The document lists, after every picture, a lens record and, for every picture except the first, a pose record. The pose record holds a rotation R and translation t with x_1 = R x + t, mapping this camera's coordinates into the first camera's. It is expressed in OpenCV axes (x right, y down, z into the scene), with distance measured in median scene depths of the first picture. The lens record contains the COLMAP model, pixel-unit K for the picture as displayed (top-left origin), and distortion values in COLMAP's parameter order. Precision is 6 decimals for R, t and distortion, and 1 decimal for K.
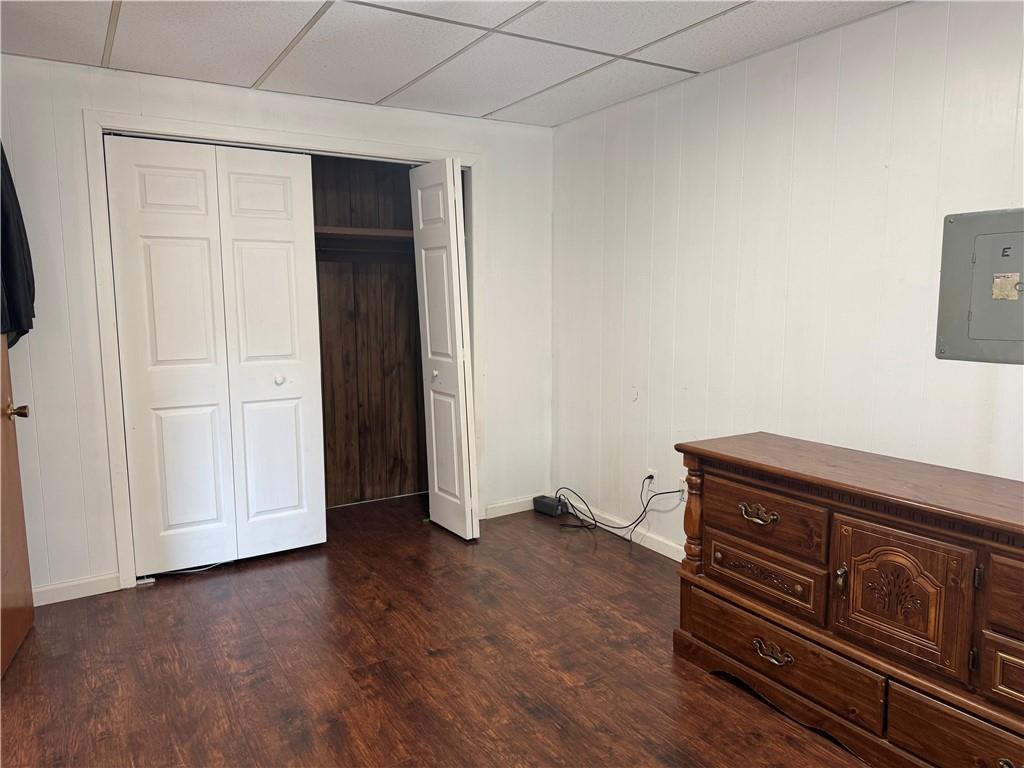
lens RADIAL K [[724.5, 0, 513.1], [0, 724.5, 383.5], [0, 0, 1]] dist [0.036094, -0.035406]
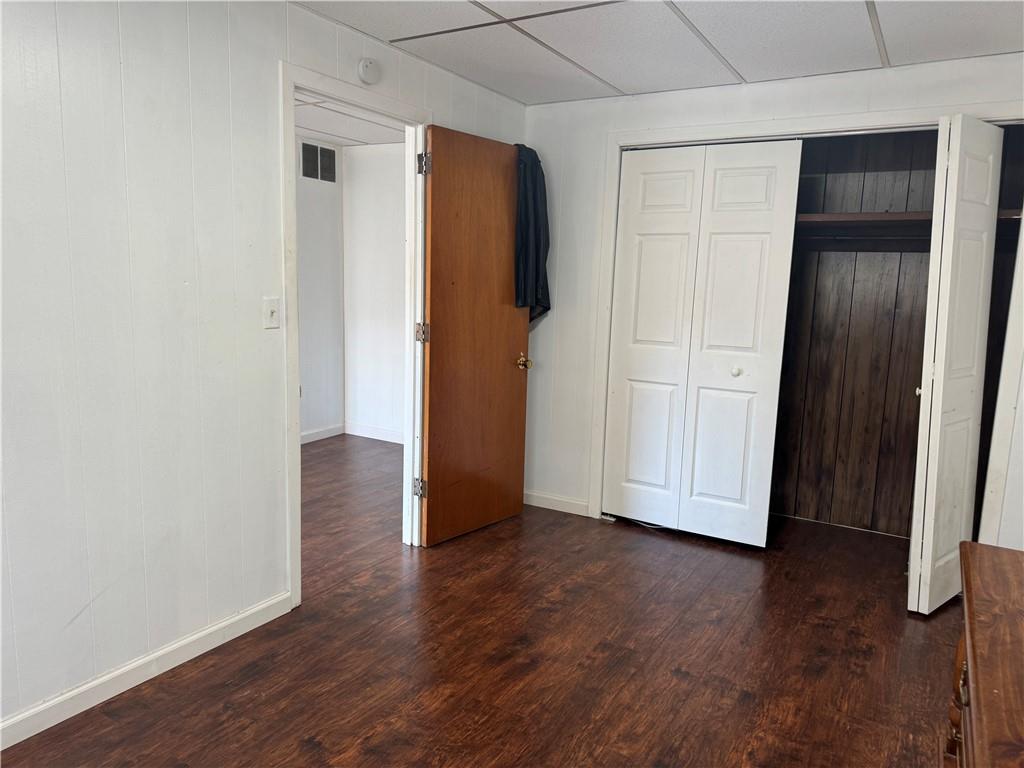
lens RADIAL K [[724.5, 0, 511.0], [0, 724.5, 382.0], [0, 0, 1]] dist [0.036094, -0.035406]
pose [[0.456005, 0.150303, -0.877194, 0.441451], [-0.140820, 0.985405, 0.095639, -0.044917], [0.878766, 0.079914, 0.470515, 0.265936]]
